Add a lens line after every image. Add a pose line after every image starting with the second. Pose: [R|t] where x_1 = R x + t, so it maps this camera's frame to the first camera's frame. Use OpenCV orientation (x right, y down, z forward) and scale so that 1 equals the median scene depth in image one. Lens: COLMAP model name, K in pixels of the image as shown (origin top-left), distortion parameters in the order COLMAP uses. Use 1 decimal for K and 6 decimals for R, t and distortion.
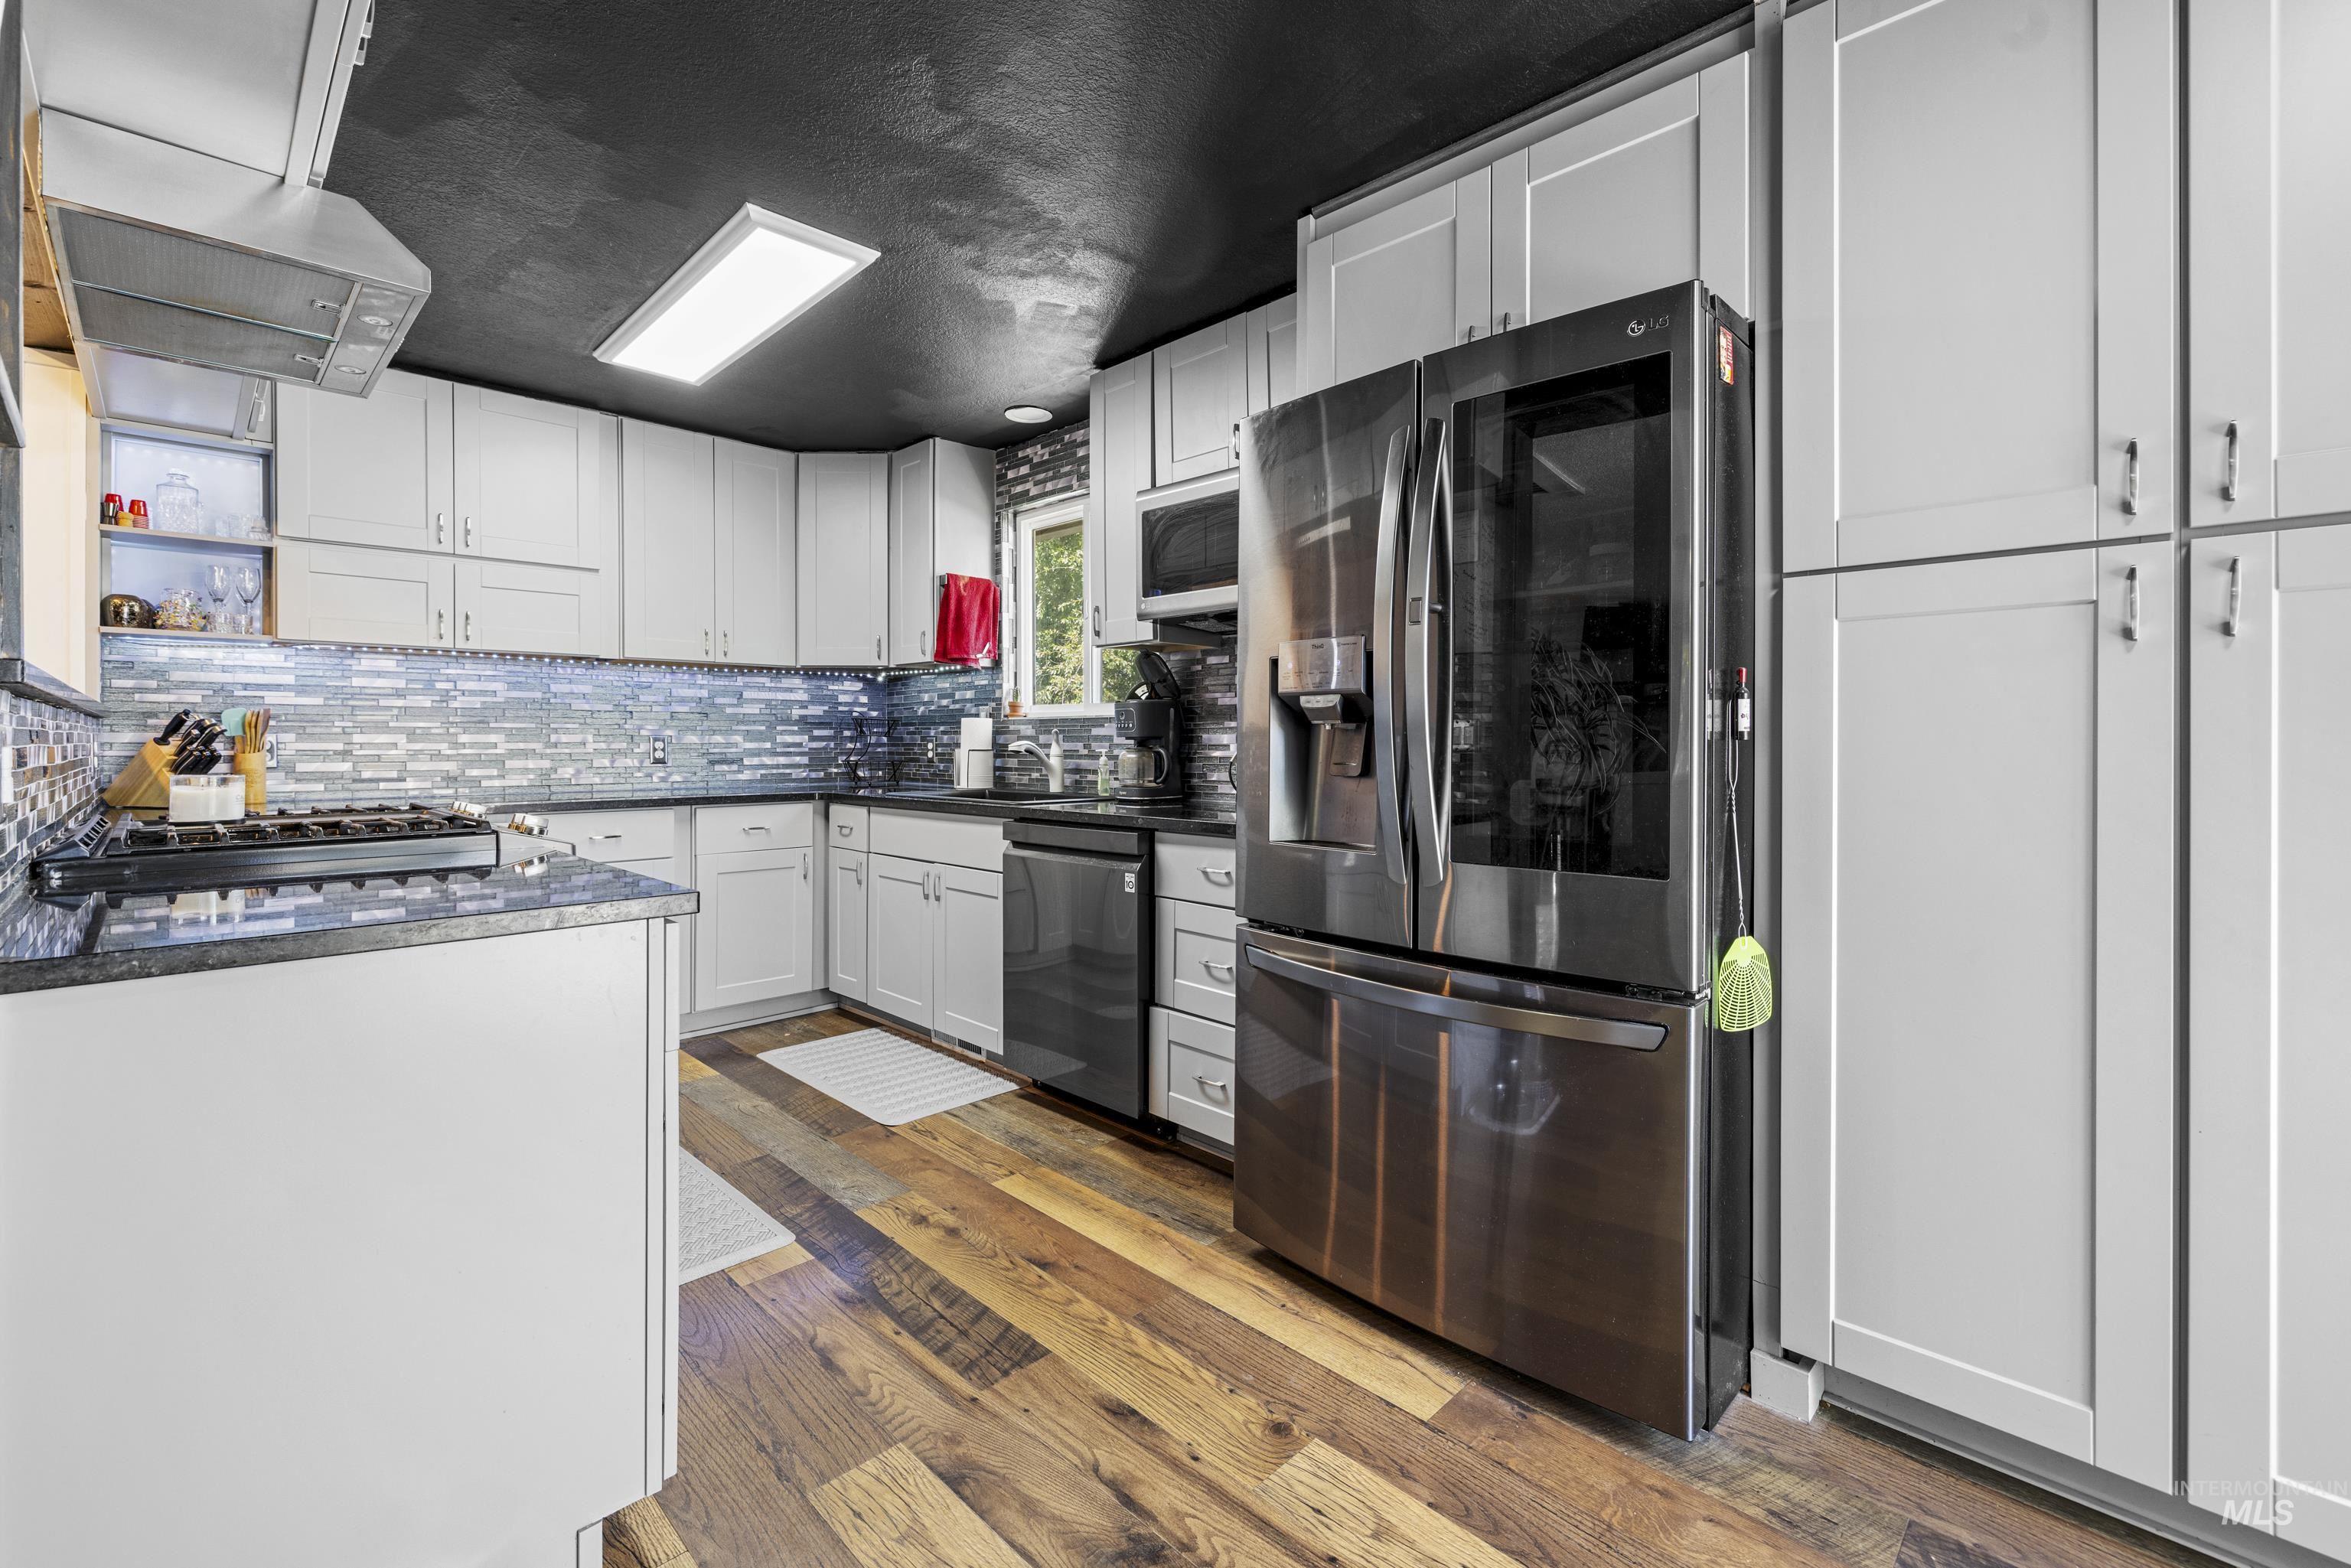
lens RADIAL K [[1002.1, 0, 1142.8], [0, 1002.1, 737.0], [0, 0, 1]] dist [0.000145, -0.000077]
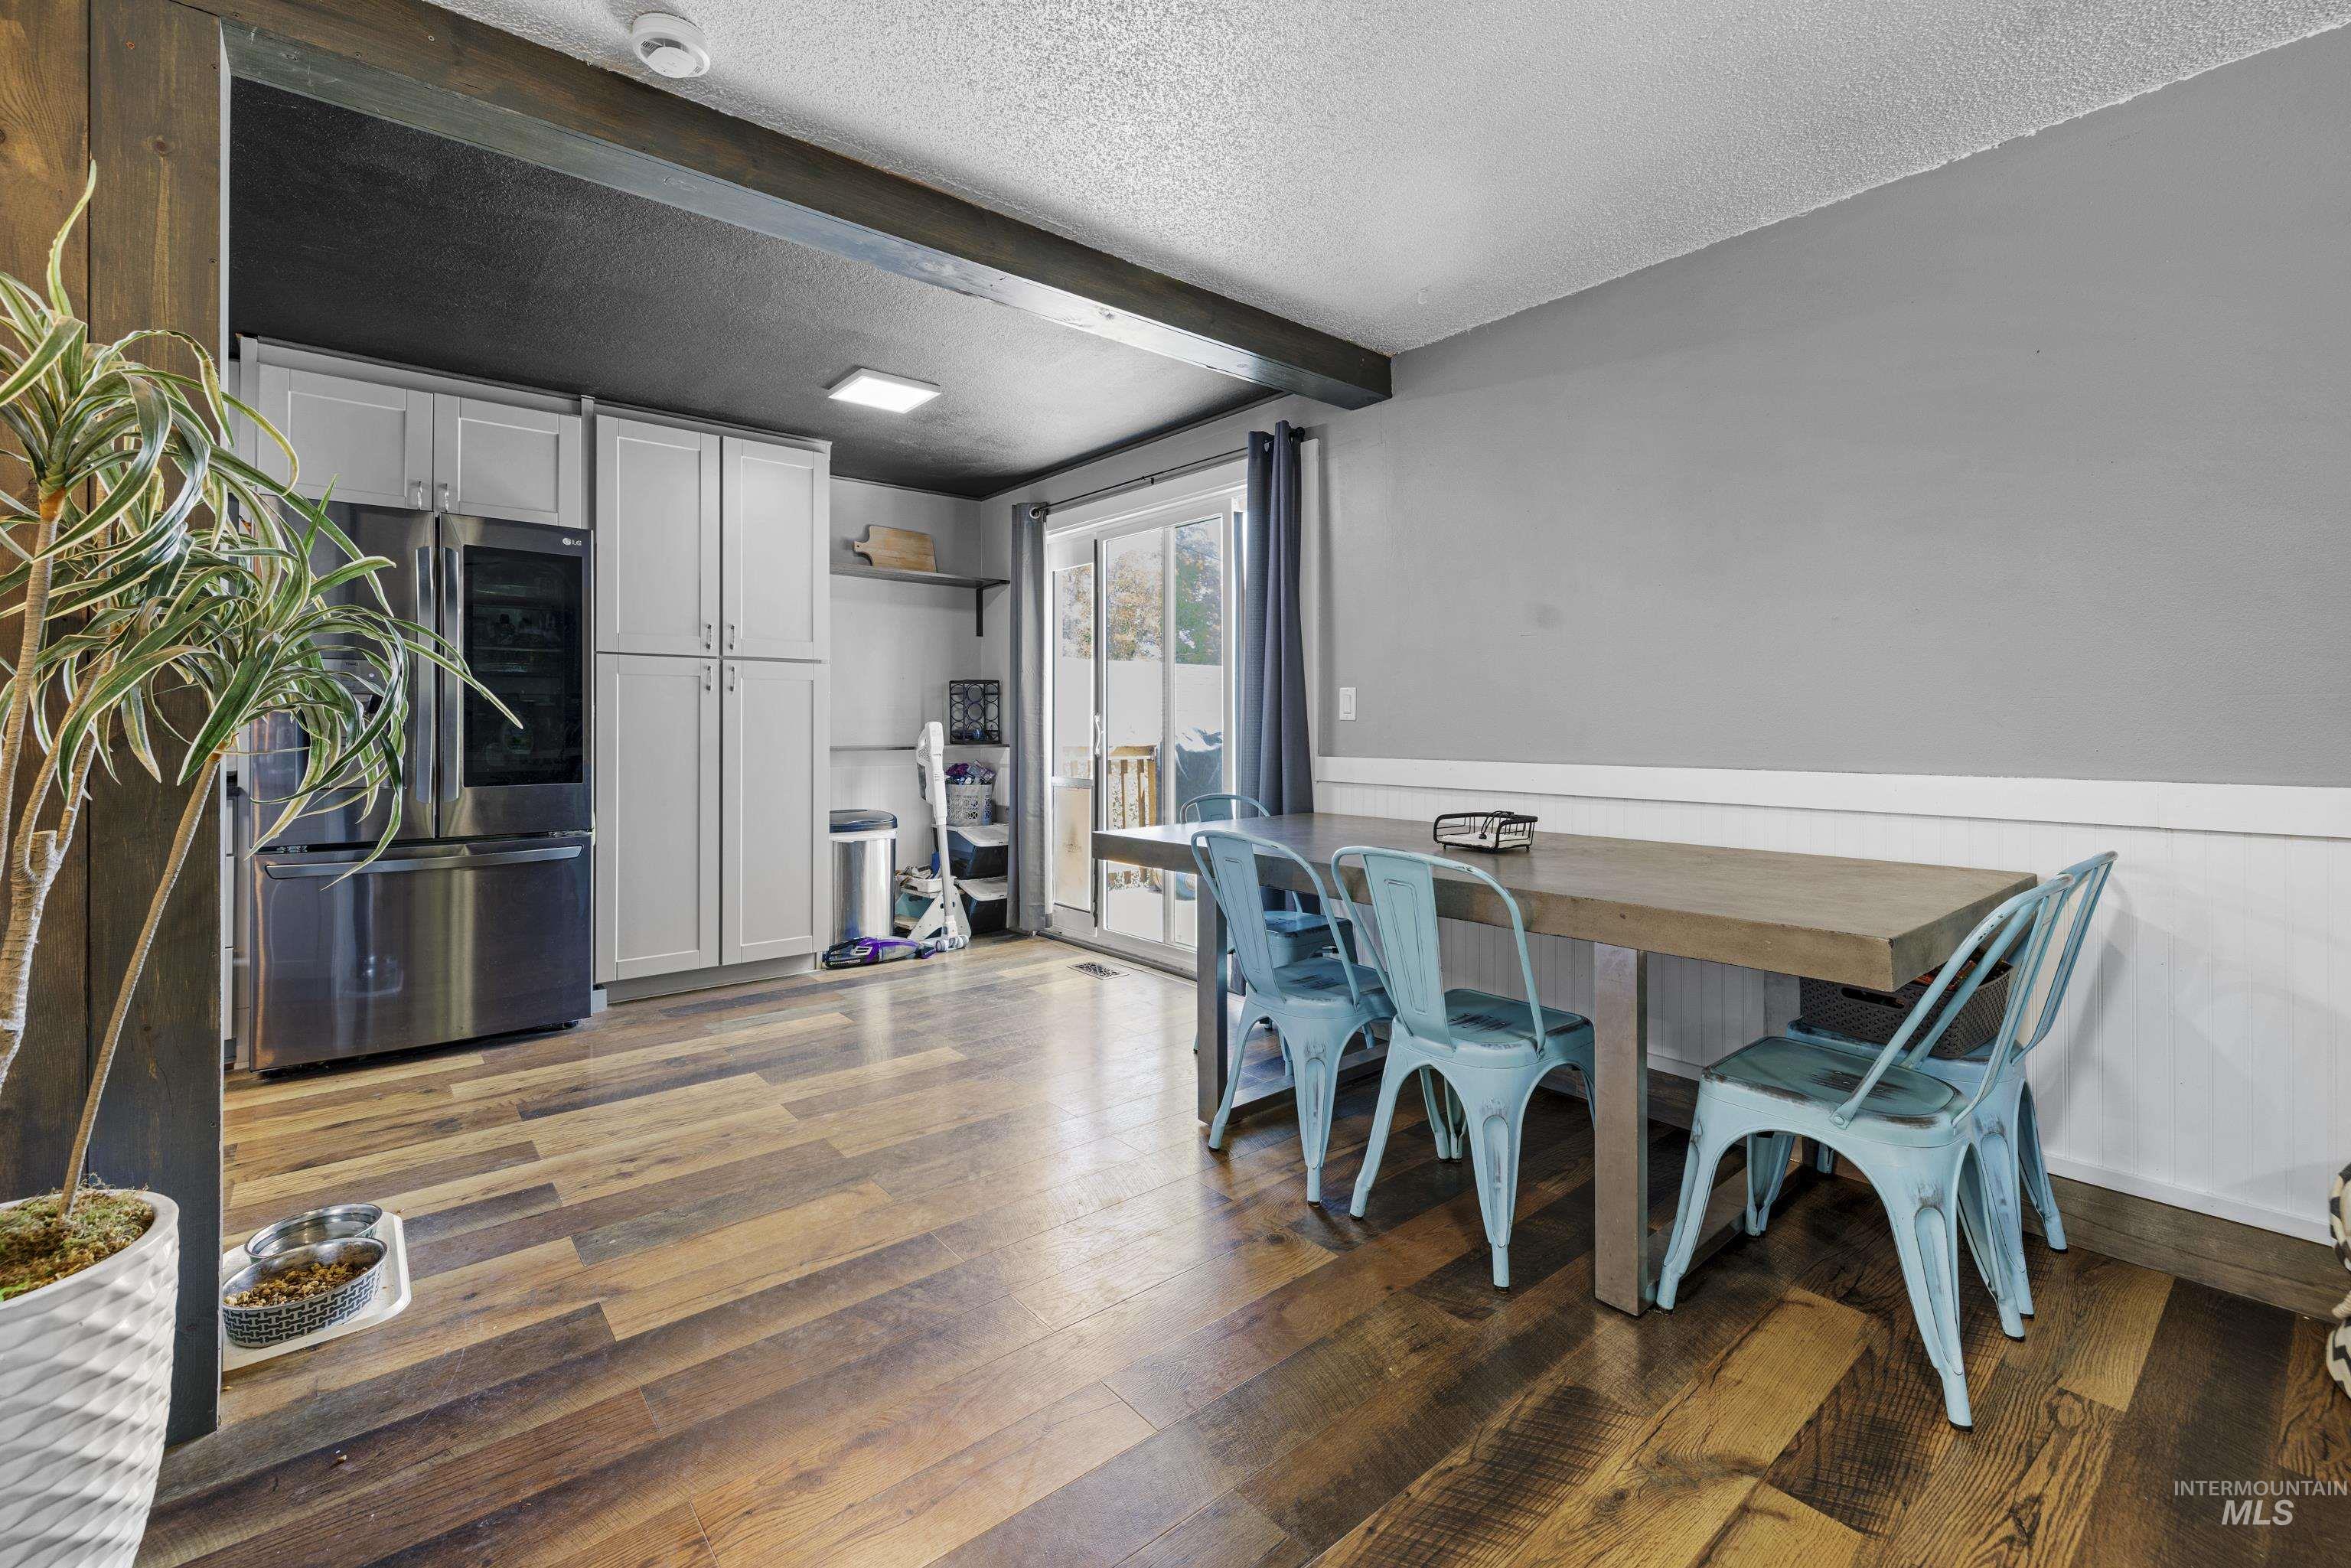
lens RADIAL K [[1002.1, 0, 1160.3], [0, 1002.1, 725.1], [0, 0, 1]] dist [0.000145, -0.000077]
pose [[0.081620, 0.004856, 0.996652, -1.791632], [0.002307, 0.999985, -0.005061, 0.025377], [-0.996661, 0.002713, 0.081607, -0.564603]]
